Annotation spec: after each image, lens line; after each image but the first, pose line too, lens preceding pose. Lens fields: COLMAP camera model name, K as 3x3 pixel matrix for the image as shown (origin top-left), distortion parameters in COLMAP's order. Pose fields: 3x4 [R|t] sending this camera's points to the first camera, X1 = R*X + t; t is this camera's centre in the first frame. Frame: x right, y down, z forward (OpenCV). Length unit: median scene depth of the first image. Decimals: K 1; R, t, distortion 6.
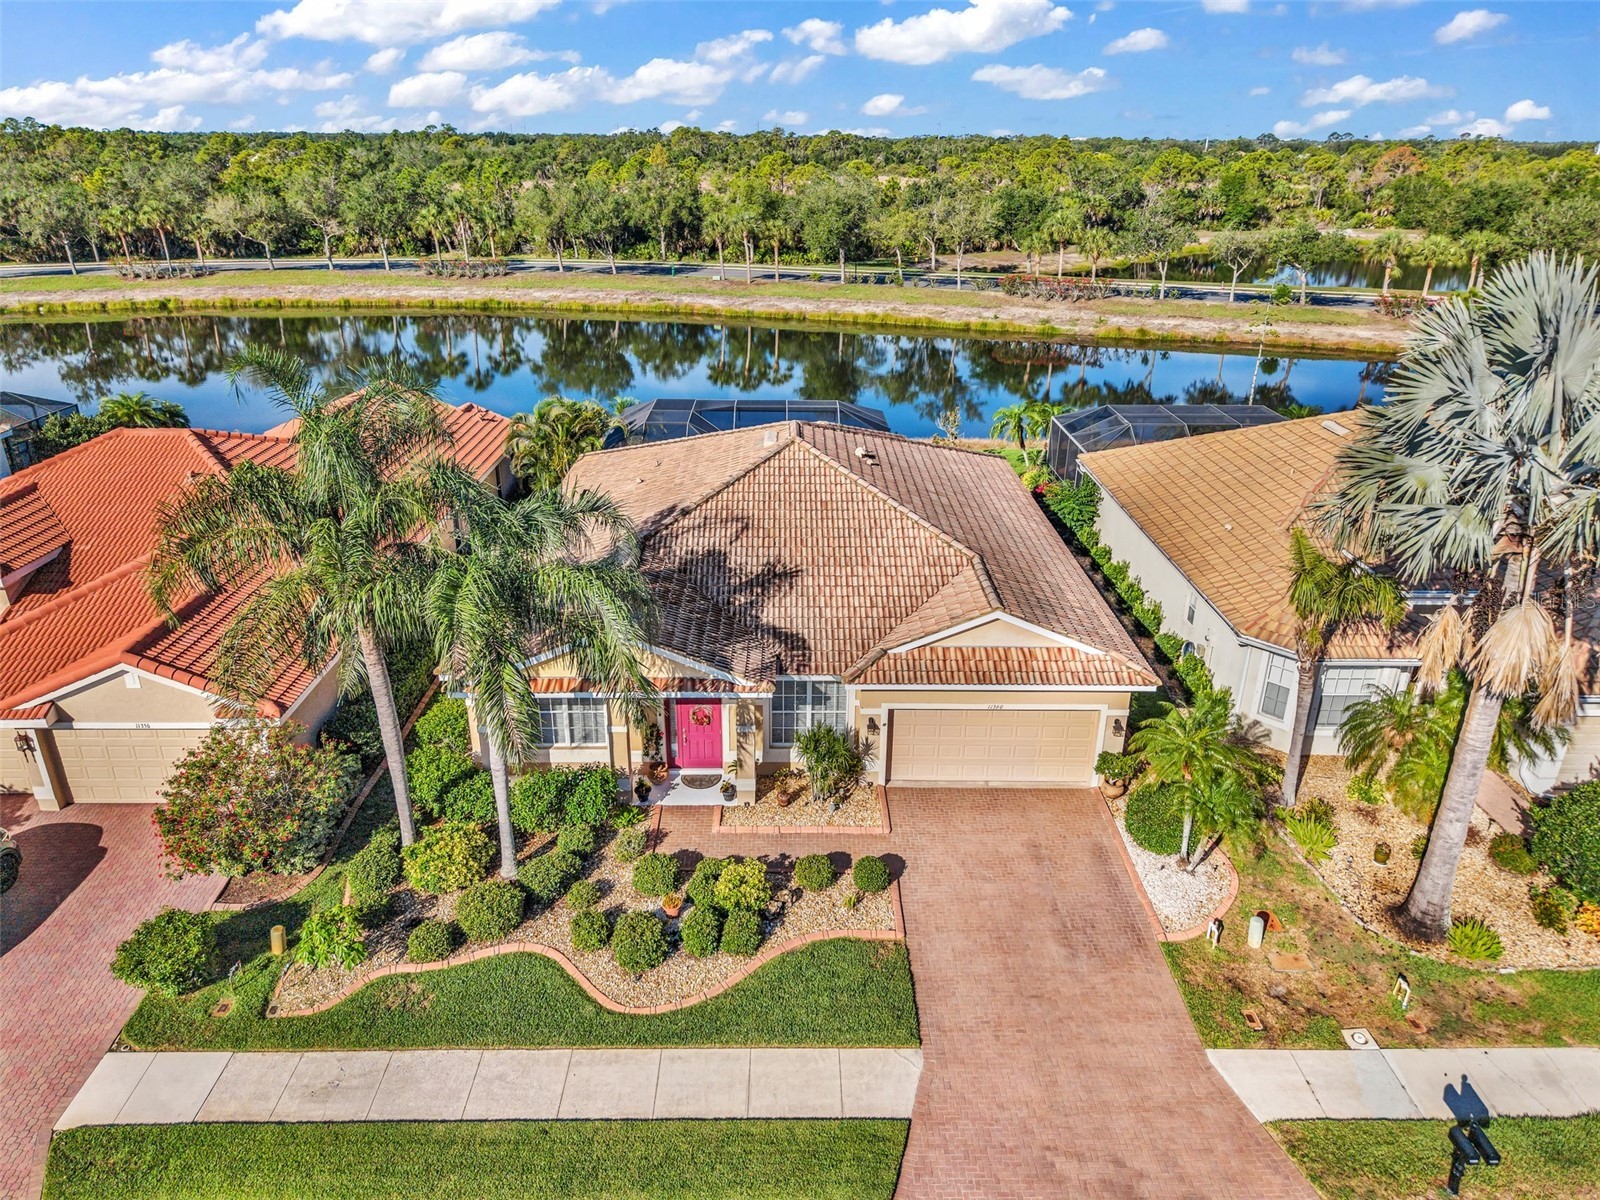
lens RADIAL K [[1095.3, 0, 800.9], [0, 1095.3, 557.1], [0, 0, 1]] dist [0.004492, 0.004888]
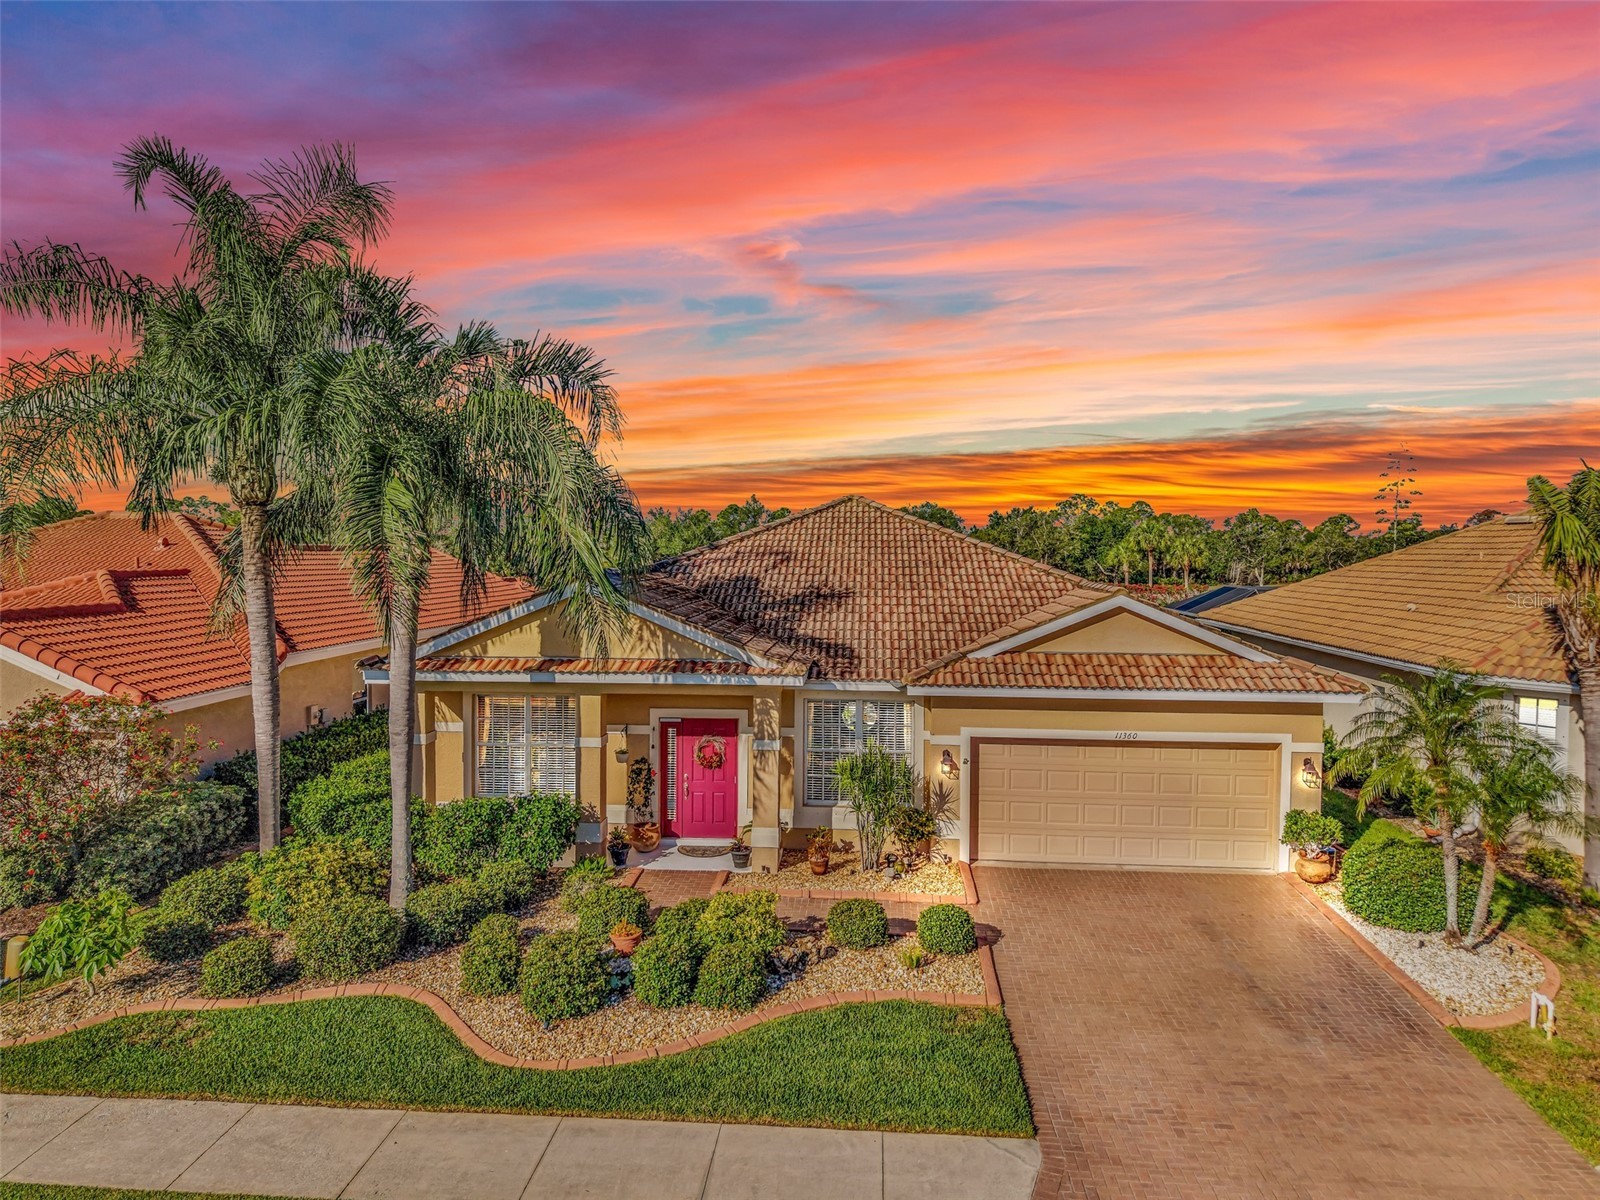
lens RADIAL K [[1067.9, 0, 800.0], [0, 1067.9, 600.0], [0, 0, 1]] dist [0.007795, -0.007607]
pose [[0.996239, 0.001000, -0.086637, 0.030960], [-0.029520, 0.944026, -0.328549, 0.293723], [0.081459, 0.329870, 0.940505, 0.323204]]
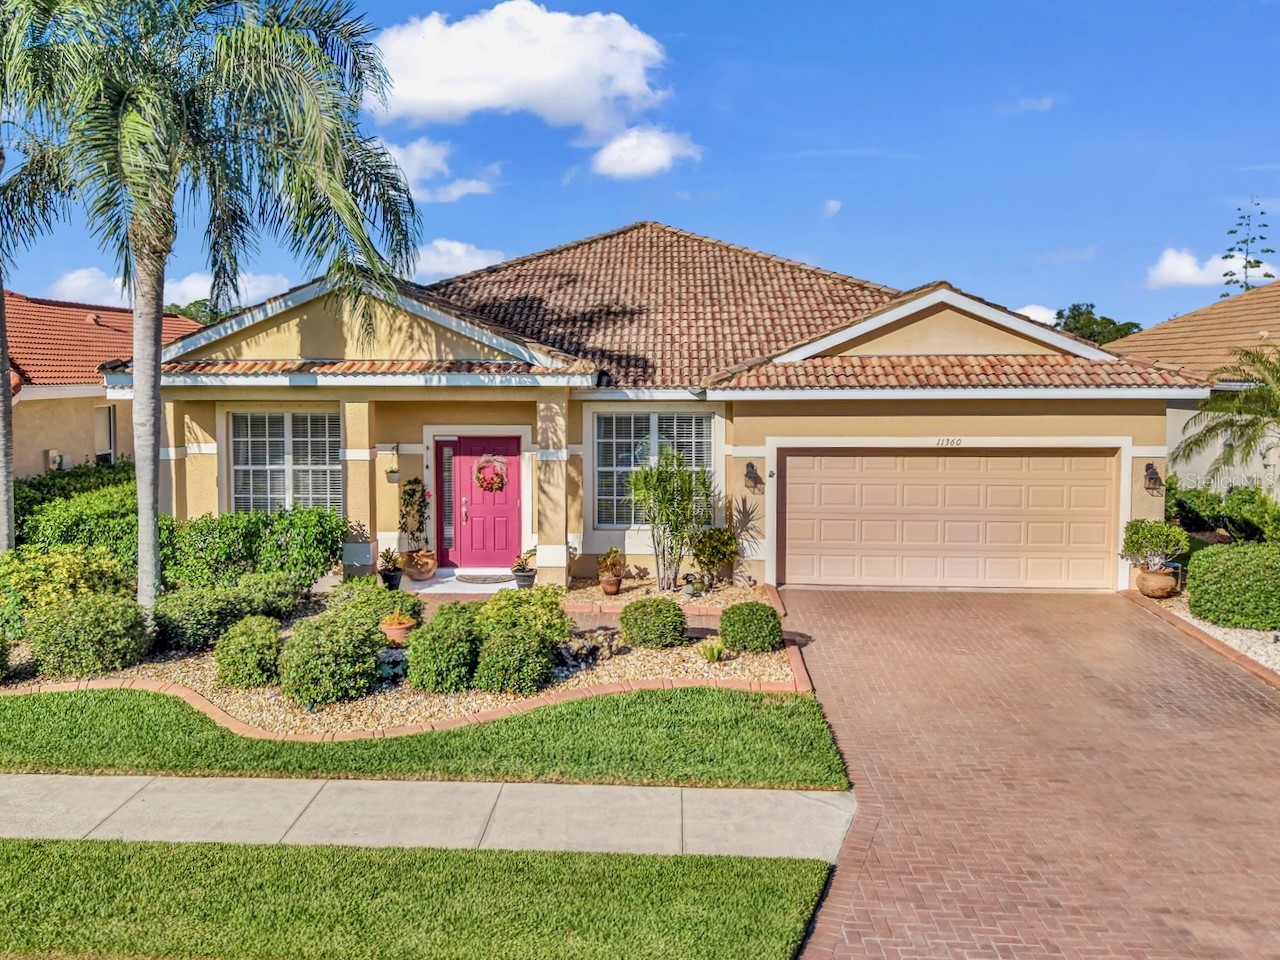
lens RADIAL K [[1169.0, 0, 594.7], [0, 1169.0, 460.8], [0, 0, 1]] dist [0.008055, 0.004534]
pose [[0.996405, -0.006434, -0.084469, 0.032289], [-0.019941, 0.951278, -0.307689, 0.369266], [0.082333, 0.308267, 0.947730, 0.356537]]
